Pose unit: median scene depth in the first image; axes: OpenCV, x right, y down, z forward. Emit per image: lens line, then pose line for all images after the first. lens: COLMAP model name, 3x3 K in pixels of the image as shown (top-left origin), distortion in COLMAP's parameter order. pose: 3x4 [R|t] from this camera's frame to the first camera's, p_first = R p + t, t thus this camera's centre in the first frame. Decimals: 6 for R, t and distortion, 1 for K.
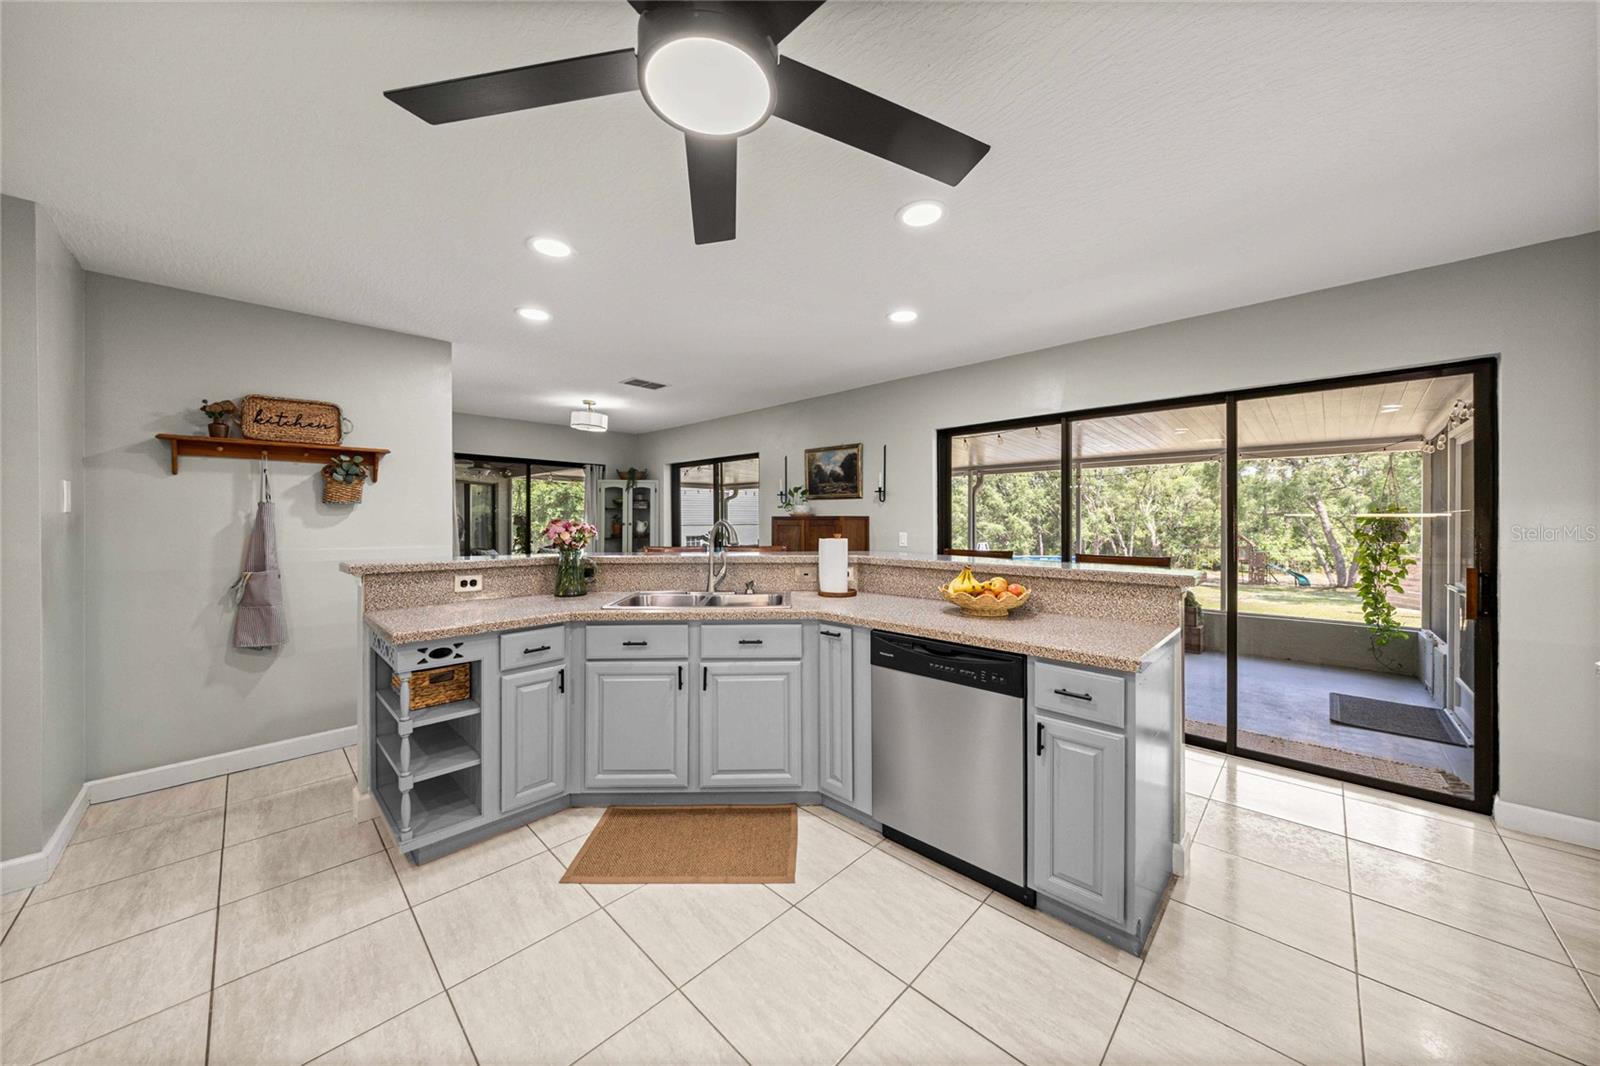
lens RADIAL K [[541.2, 0, 800.0], [0, 541.2, 533.0], [0, 0, 1]] dist [-0.006424, -0.000074]
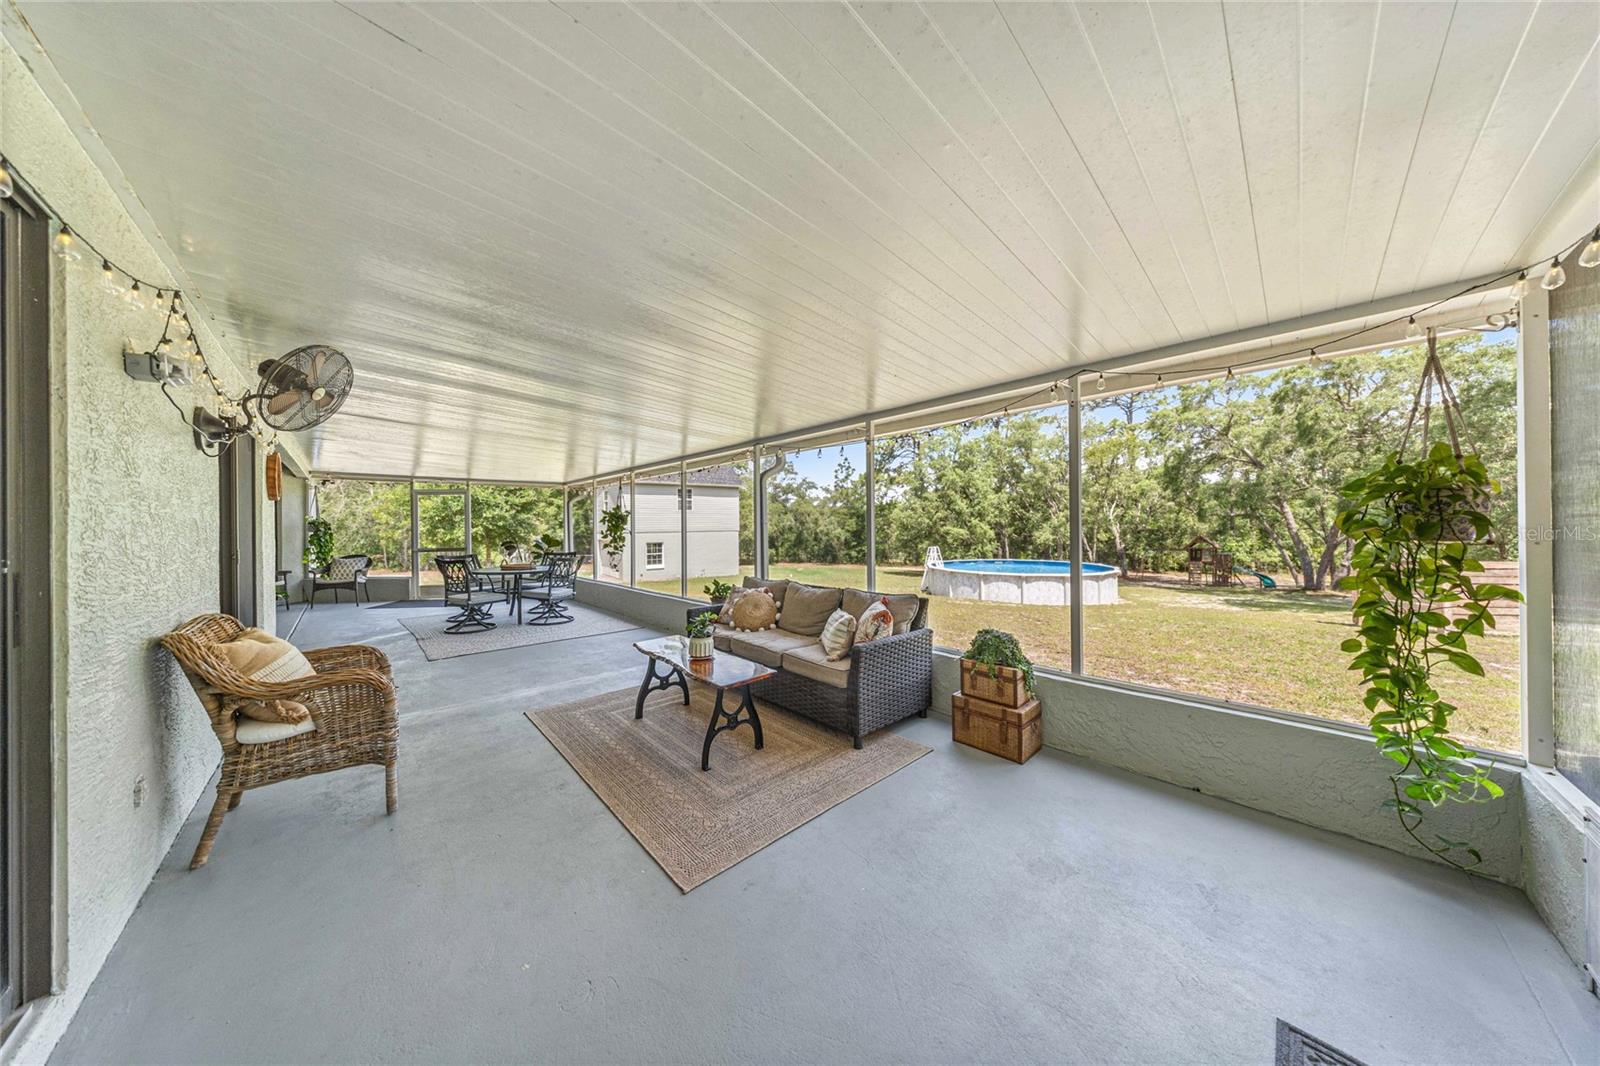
lens RADIAL K [[464.2, 0, 808.0], [0, 464.2, 534.5], [0, 0, 1]] dist [-0.000403, -0.000016]
pose [[0.999386, -0.008489, -0.033985, 0.110274], [0.008141, 0.999913, -0.010355, 0.002027], [0.034070, 0.010072, 0.999369, 0.109568]]
